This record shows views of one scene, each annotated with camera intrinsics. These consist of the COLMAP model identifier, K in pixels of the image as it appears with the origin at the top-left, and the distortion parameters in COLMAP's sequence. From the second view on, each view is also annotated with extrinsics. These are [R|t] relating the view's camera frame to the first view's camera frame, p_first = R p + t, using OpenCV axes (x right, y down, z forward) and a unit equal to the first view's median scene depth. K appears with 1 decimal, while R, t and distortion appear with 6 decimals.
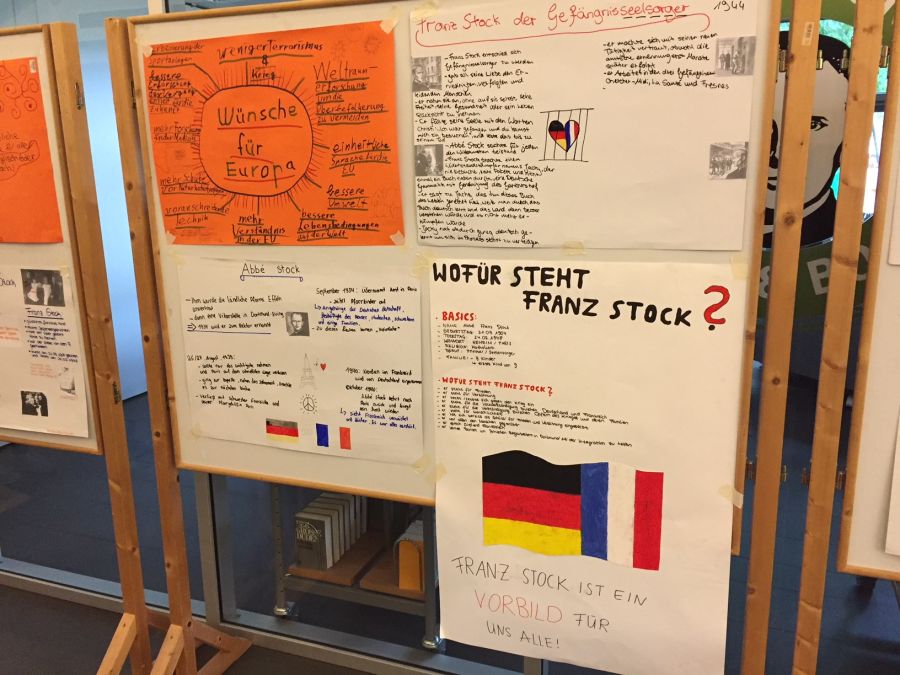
lens RADIAL K [[771.9, 0, 451.0], [0, 771.9, 340.5], [0, 0, 1]] dist [0.036488, -0.035294]
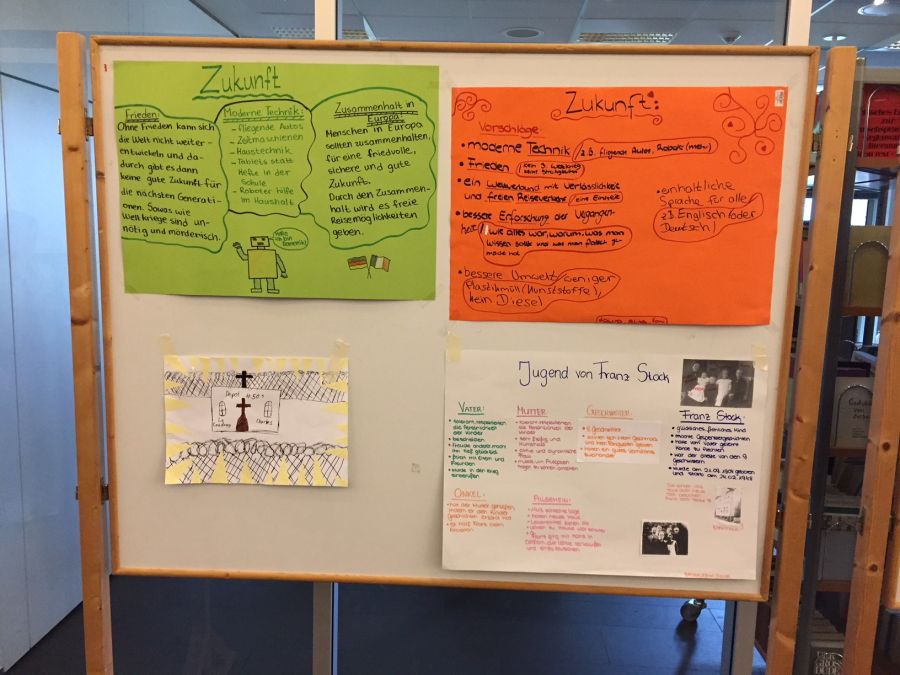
lens RADIAL K [[771.9, 0, 451.3], [0, 771.9, 331.9], [0, 0, 1]] dist [0.036488, -0.035294]
pose [[0.951186, -0.007522, 0.308527, -0.992186], [0.032137, 0.996682, -0.074776, -0.069124], [-0.306941, 0.081041, 0.948272, 0.357717]]
